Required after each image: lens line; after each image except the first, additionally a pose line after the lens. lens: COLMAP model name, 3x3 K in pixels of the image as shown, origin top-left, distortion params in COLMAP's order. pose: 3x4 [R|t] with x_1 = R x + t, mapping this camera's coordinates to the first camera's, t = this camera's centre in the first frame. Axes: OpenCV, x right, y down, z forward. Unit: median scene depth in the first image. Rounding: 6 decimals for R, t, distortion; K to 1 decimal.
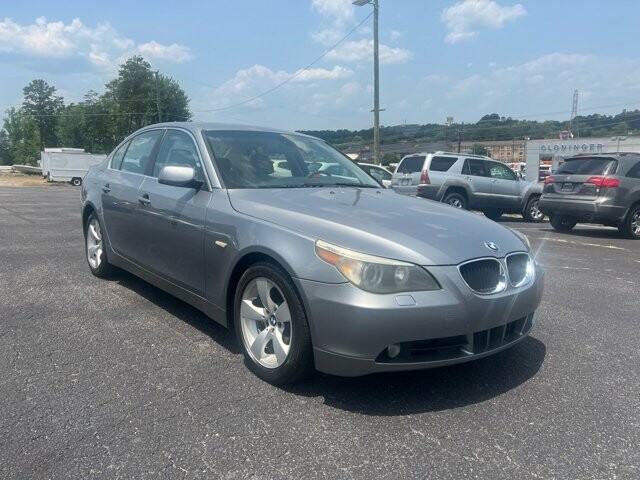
lens RADIAL K [[483.9, 0, 320.0], [0, 483.9, 240.0], [0, 0, 1]] dist [0.049080, -0.059753]
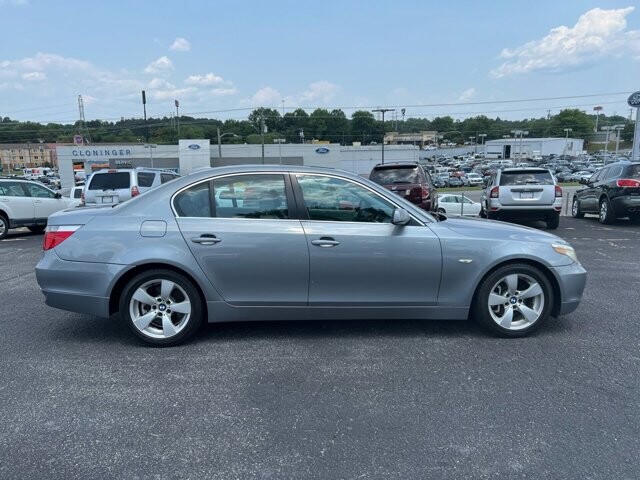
lens RADIAL K [[483.9, 0, 320.0], [0, 483.9, 240.0], [0, 0, 1]] dist [0.049080, -0.059753]
pose [[0.608696, -0.134930, 0.781846, -0.318670], [0.140591, 0.988182, 0.061084, -0.040357], [-0.780848, 0.072739, 0.620472, 0.093255]]
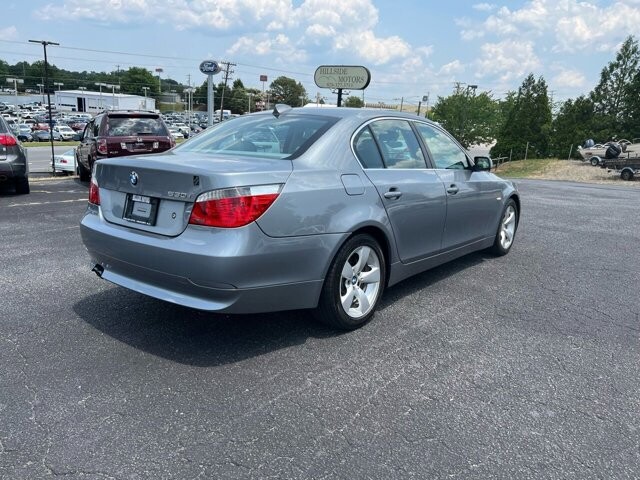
lens RADIAL K [[483.9, 0, 320.0], [0, 483.9, 240.0], [0, 0, 1]] dist [0.049080, -0.059753]
pose [[-0.182748, -0.234255, 0.954844, -0.371962], [0.109152, 0.960361, 0.256499, -0.077167], [-0.977082, 0.151098, -0.149935, 0.393275]]
